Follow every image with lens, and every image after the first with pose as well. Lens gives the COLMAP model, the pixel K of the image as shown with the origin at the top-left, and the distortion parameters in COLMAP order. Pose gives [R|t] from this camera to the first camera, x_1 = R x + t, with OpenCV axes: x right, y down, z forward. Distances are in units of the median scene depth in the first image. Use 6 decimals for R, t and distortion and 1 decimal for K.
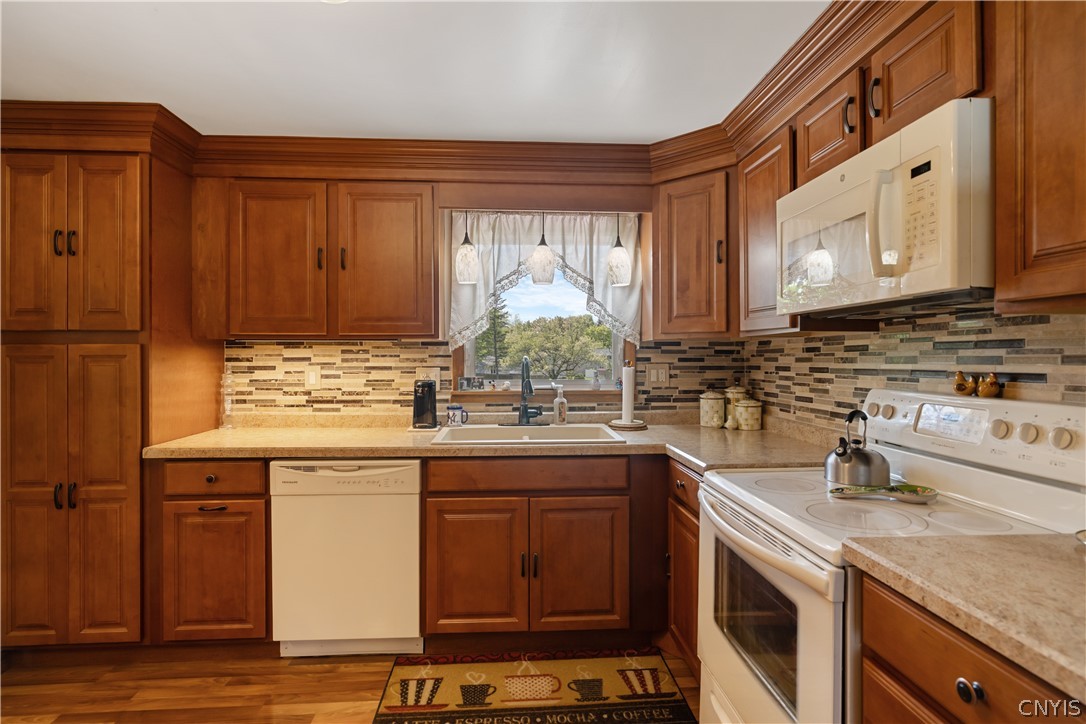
lens RADIAL K [[551.0, 0, 543.0], [0, 551.0, 362.0], [0, 0, 1]] dist [-0.001934, -0.000034]
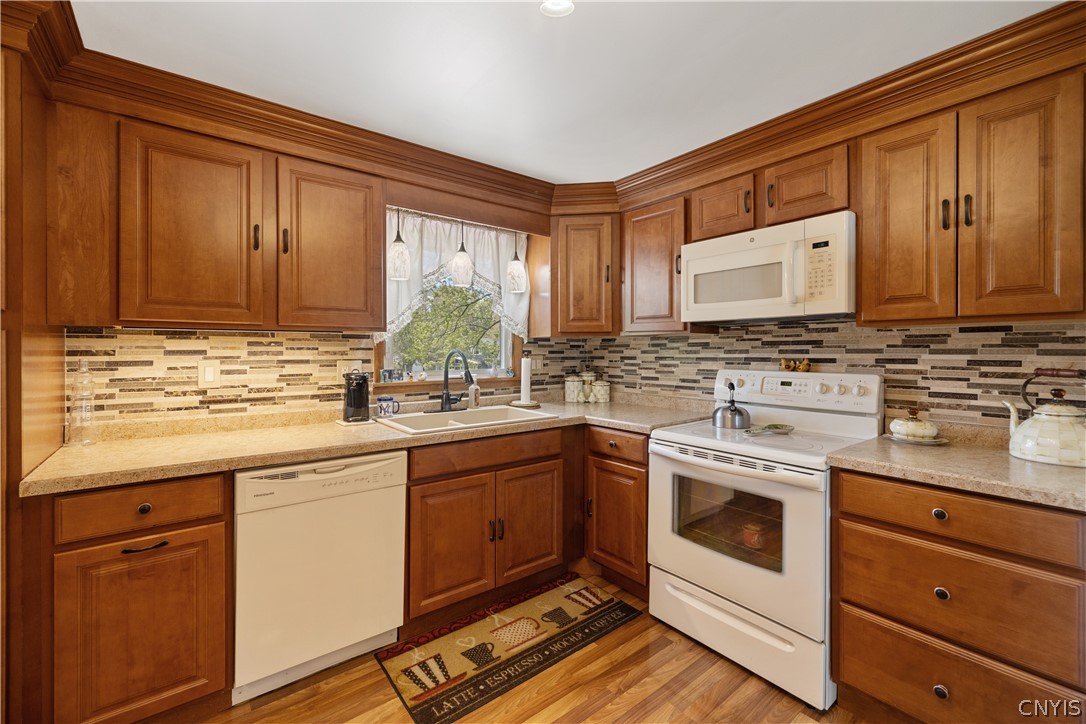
lens RADIAL K [[457.4, 0, 544.0], [0, 457.4, 354.9], [0, 0, 1]] dist [-0.000340, 0.000247]
pose [[0.823098, -0.005252, 0.567875, -0.445715], [0.005192, 0.999985, 0.001723, 0.000536], [-0.567875, 0.001530, 0.823113, 0.142343]]
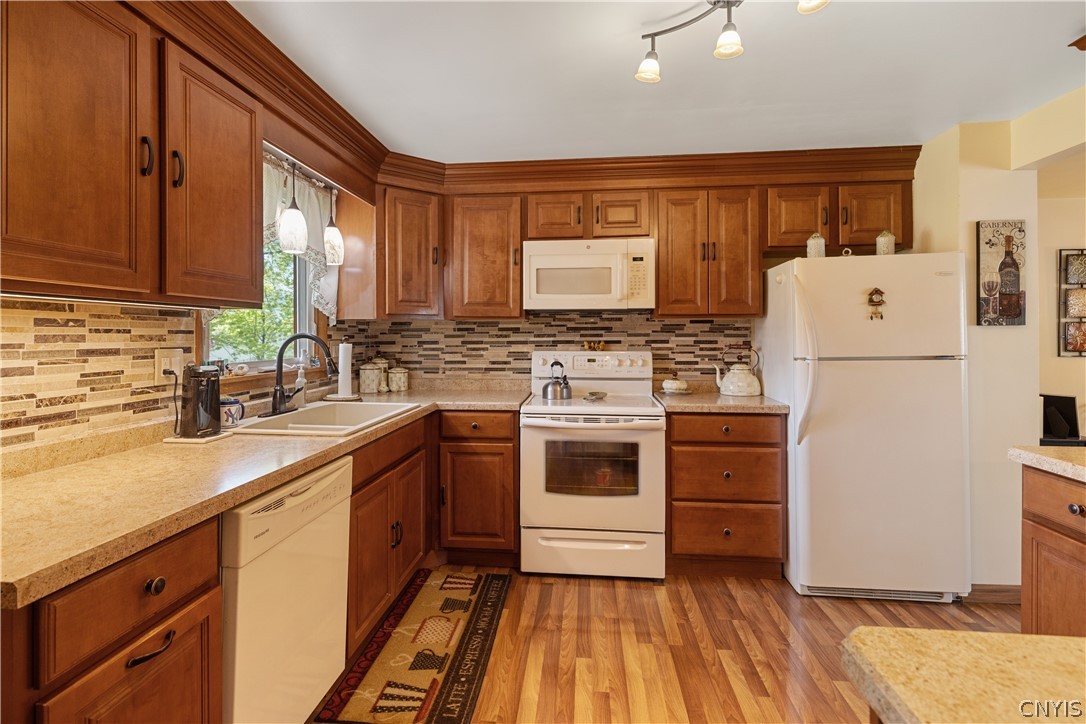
lens RADIAL K [[529.3, 0, 540.1], [0, 529.3, 341.3], [0, 0, 1]] dist [-0.002769, -0.000440]
pose [[0.159414, -0.010409, 0.987157, -0.879992], [0.010244, 0.999908, 0.008889, -0.000517], [-0.987159, 0.008695, 0.159506, 0.524995]]
